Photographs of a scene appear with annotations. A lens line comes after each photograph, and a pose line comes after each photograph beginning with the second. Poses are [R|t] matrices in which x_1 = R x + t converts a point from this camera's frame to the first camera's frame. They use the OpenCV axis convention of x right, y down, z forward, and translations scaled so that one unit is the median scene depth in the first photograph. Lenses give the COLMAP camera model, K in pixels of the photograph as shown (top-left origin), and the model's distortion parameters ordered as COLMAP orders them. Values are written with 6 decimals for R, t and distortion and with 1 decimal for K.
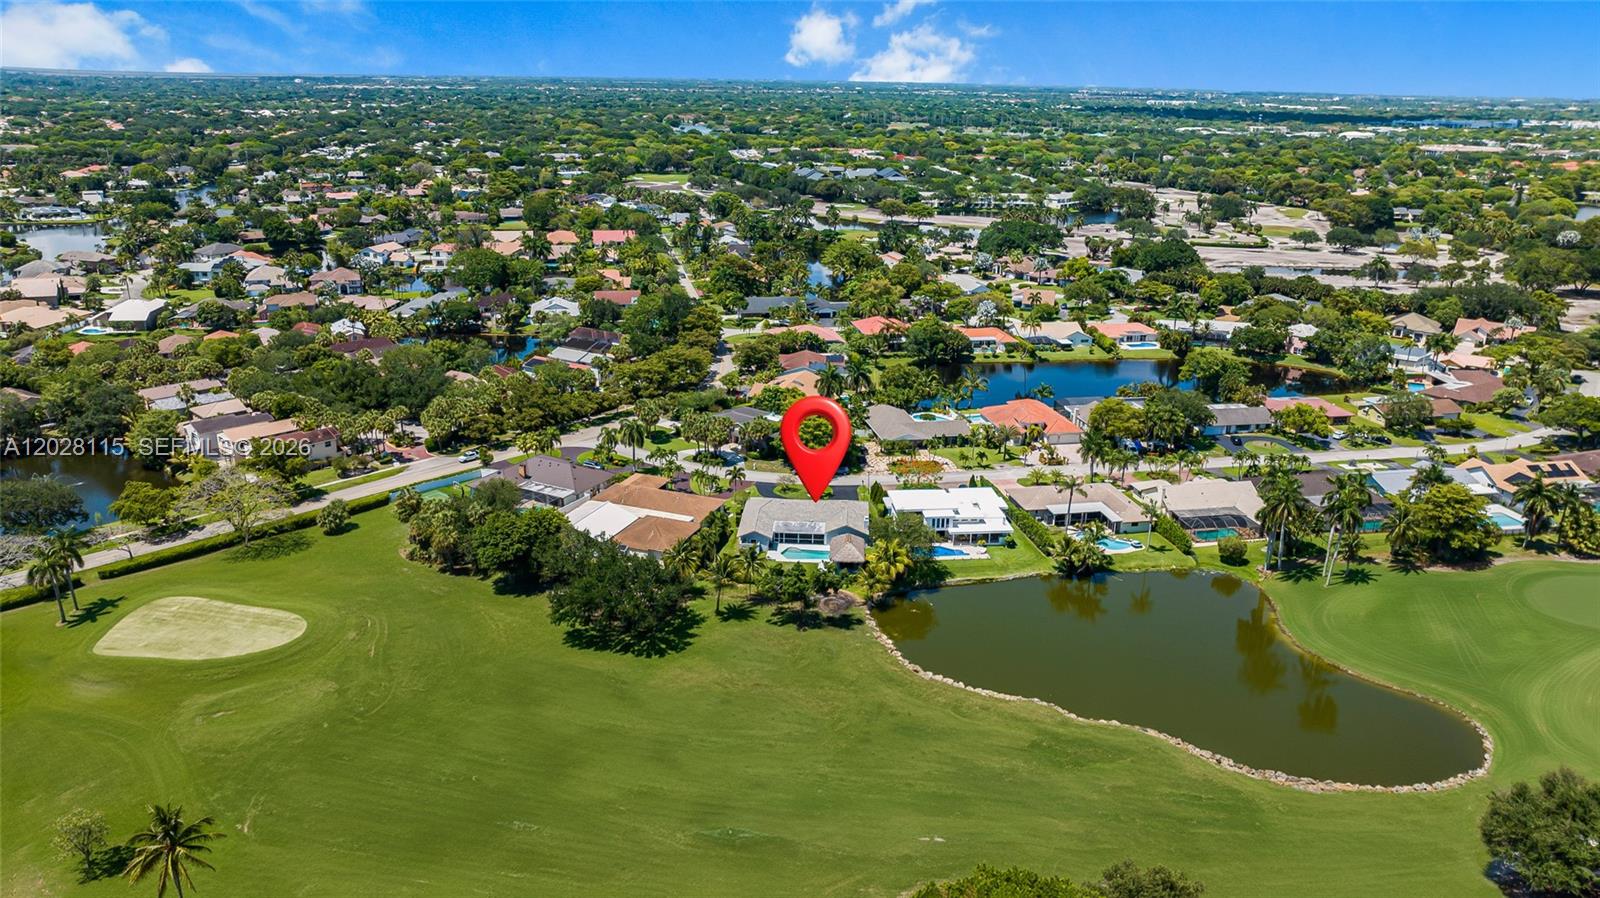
lens RADIAL K [[1129.5, 0, 801.1], [0, 1129.5, 451.7], [0, 0, 1]] dist [-0.021227, -0.000490]
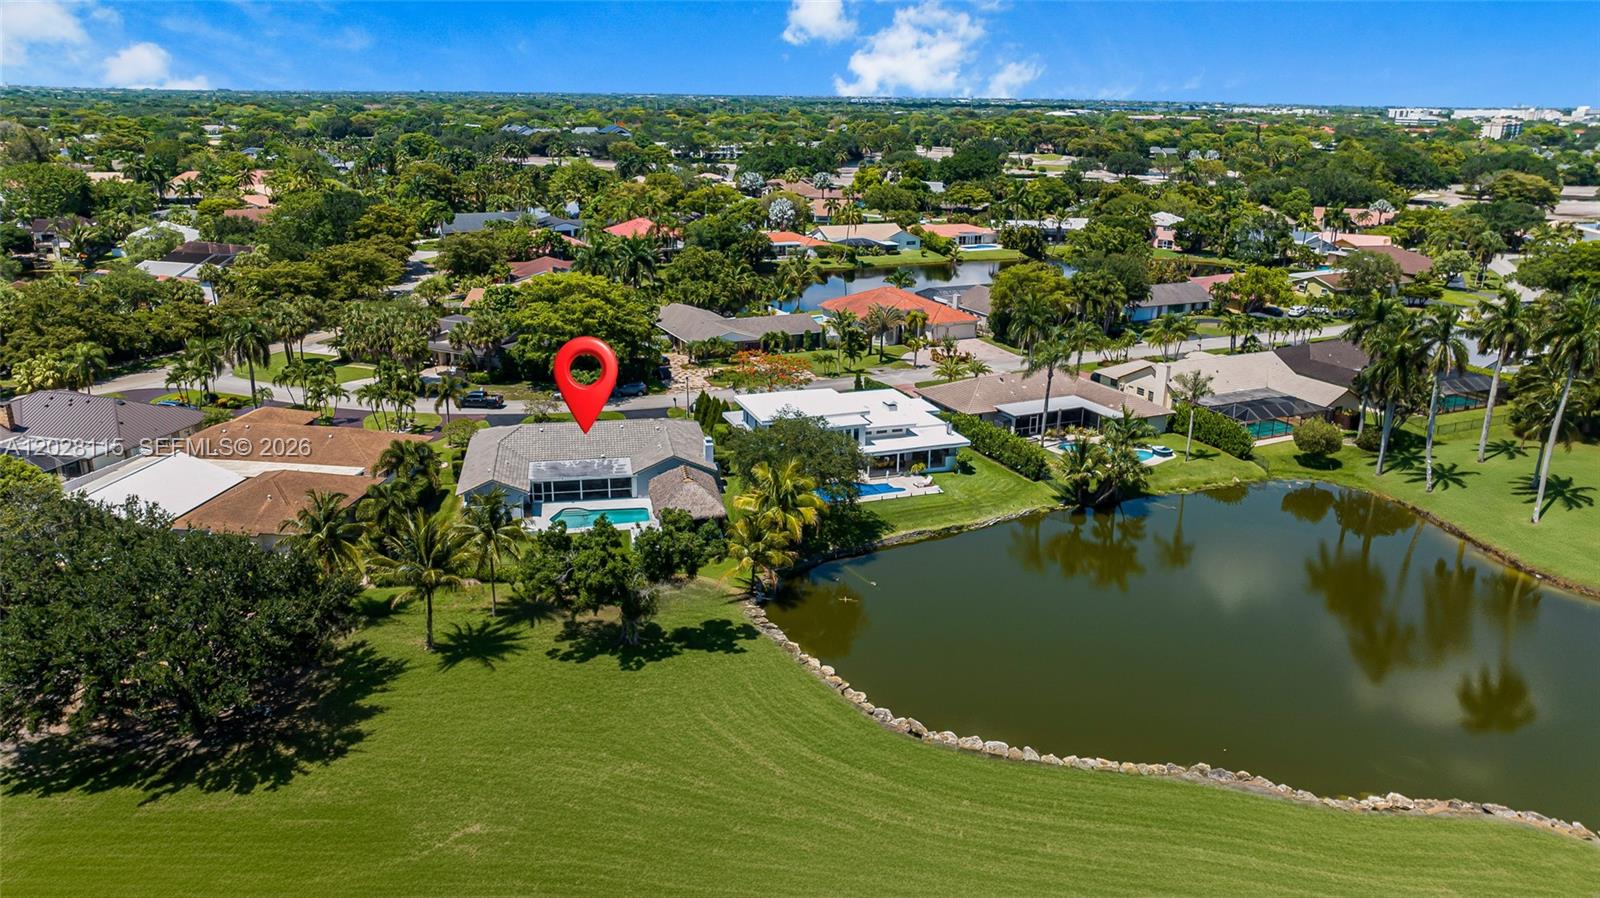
lens RADIAL K [[1129.5, 0, 801.1], [0, 1129.5, 451.7], [0, 0, 1]] dist [-0.021227, -0.000490]
pose [[0.968788, -0.080644, 0.234407, -0.024569], [0.083336, 0.996520, -0.001587, 0.068512], [-0.233463, 0.021072, 0.972137, 0.474617]]
